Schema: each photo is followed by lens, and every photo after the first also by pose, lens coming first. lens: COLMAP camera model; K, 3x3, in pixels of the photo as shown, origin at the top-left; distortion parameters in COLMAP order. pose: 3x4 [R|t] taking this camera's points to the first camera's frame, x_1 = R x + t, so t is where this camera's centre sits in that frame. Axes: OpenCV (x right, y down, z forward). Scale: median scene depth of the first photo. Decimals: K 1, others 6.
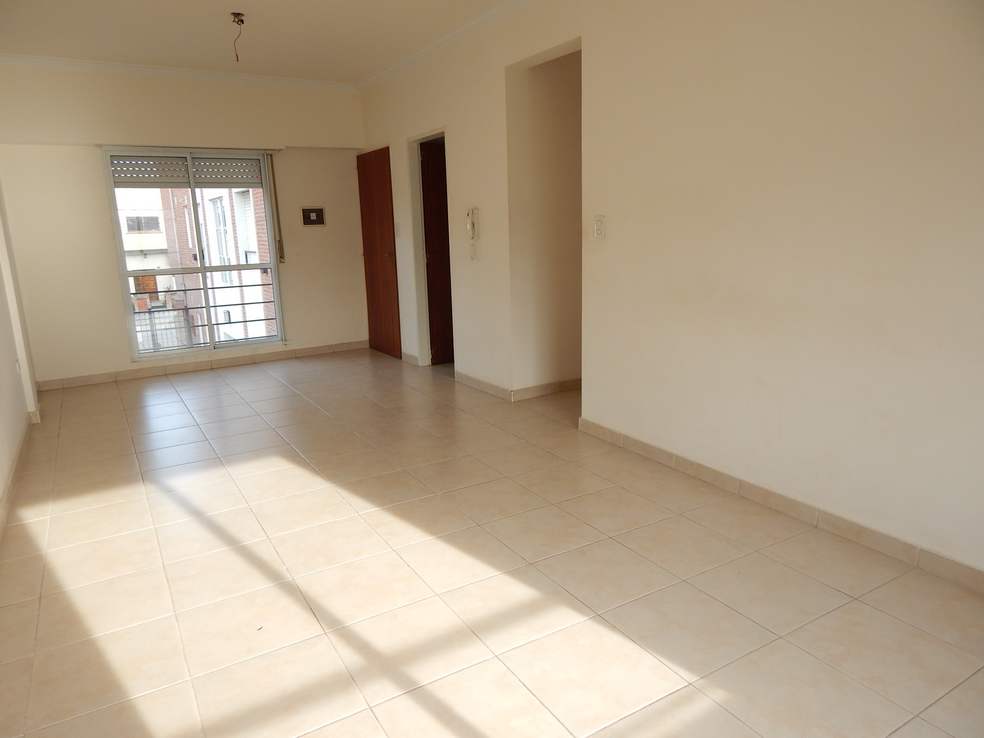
lens RADIAL K [[658.2, 0, 489.9], [0, 658.2, 372.4], [0, 0, 1]] dist [0.007508, -0.002873]
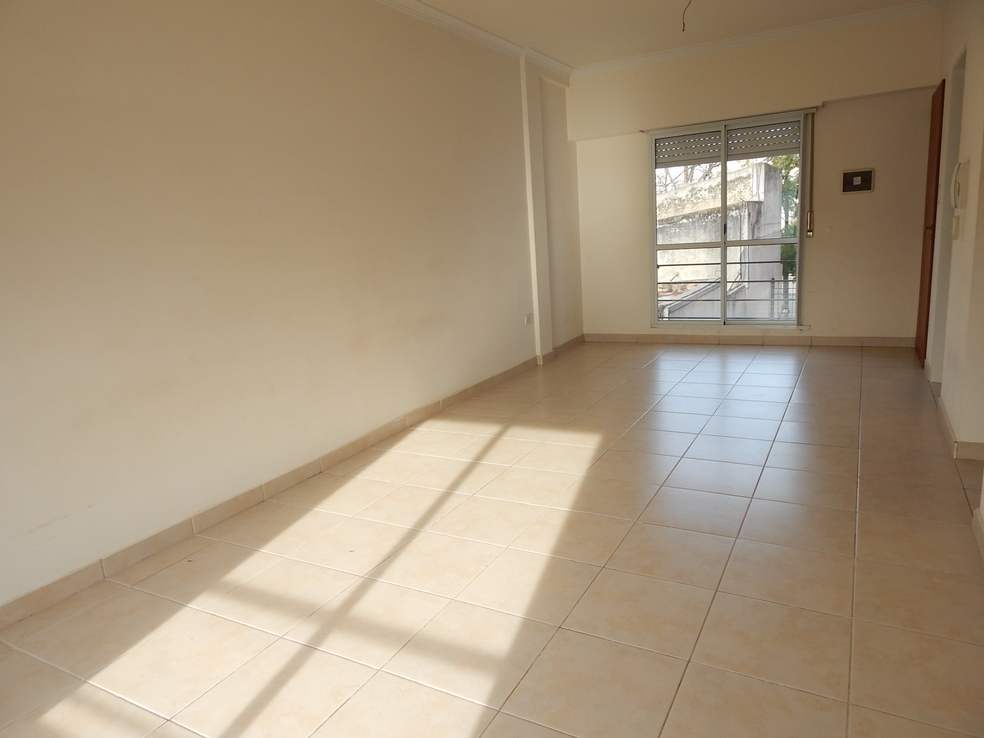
lens RADIAL K [[658.2, 0, 488.1], [0, 658.2, 370.7], [0, 0, 1]] dist [0.007508, -0.002873]
pose [[0.500203, 0.179731, -0.847050, 0.275891], [-0.137319, 0.982307, 0.127341, -0.048512], [0.854951, 0.052620, 0.516034, 0.204913]]
